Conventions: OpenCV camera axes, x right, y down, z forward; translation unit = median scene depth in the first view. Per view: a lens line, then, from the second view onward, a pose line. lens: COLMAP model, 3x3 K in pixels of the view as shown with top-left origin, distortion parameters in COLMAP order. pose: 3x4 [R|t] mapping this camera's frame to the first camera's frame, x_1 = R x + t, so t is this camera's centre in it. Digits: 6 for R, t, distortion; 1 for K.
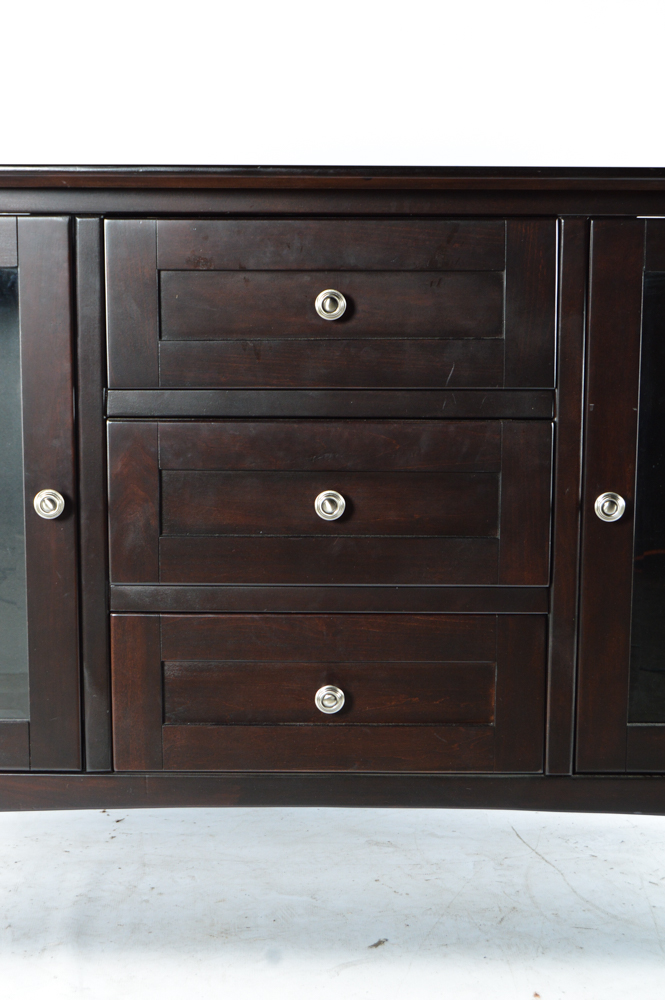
lens RADIAL K [[1857.1, 0, 325.9], [0, 1857.1, 503.7], [0, 0, 1]] dist [-0.062945, 0.000000]
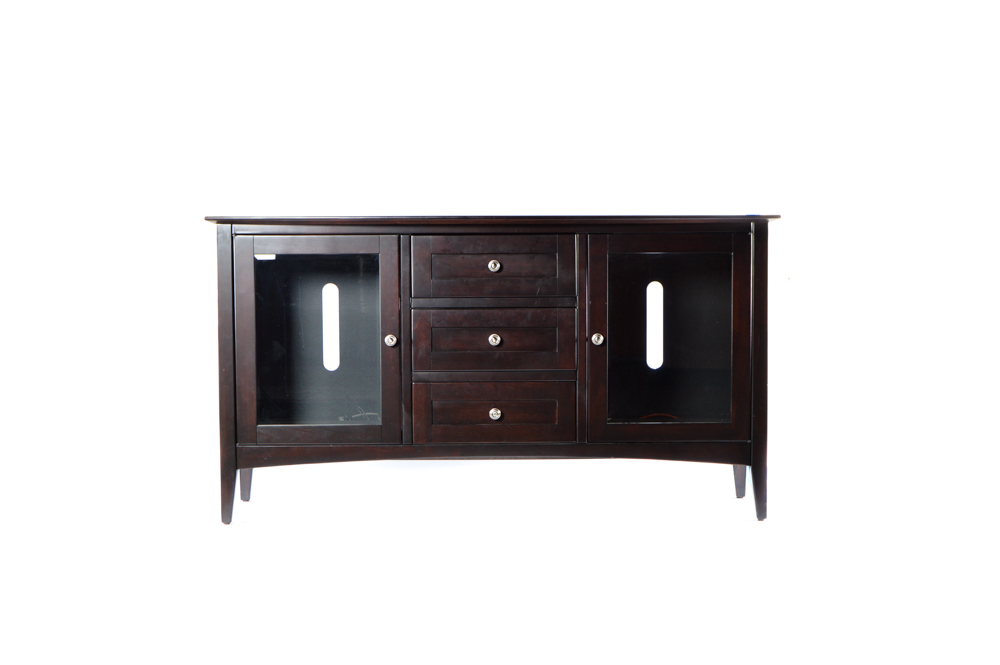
lens RADIAL K [[1779.4, 0, 503.7], [0, 1779.4, 339.4], [0, 0, 1]] dist [-0.003929, 0.000000]
pose [[0.998783, -0.011782, 0.047896, -0.108746], [0.016529, 0.994855, -0.099950, 0.259665], [-0.046472, 0.100620, 0.993839, -1.578826]]
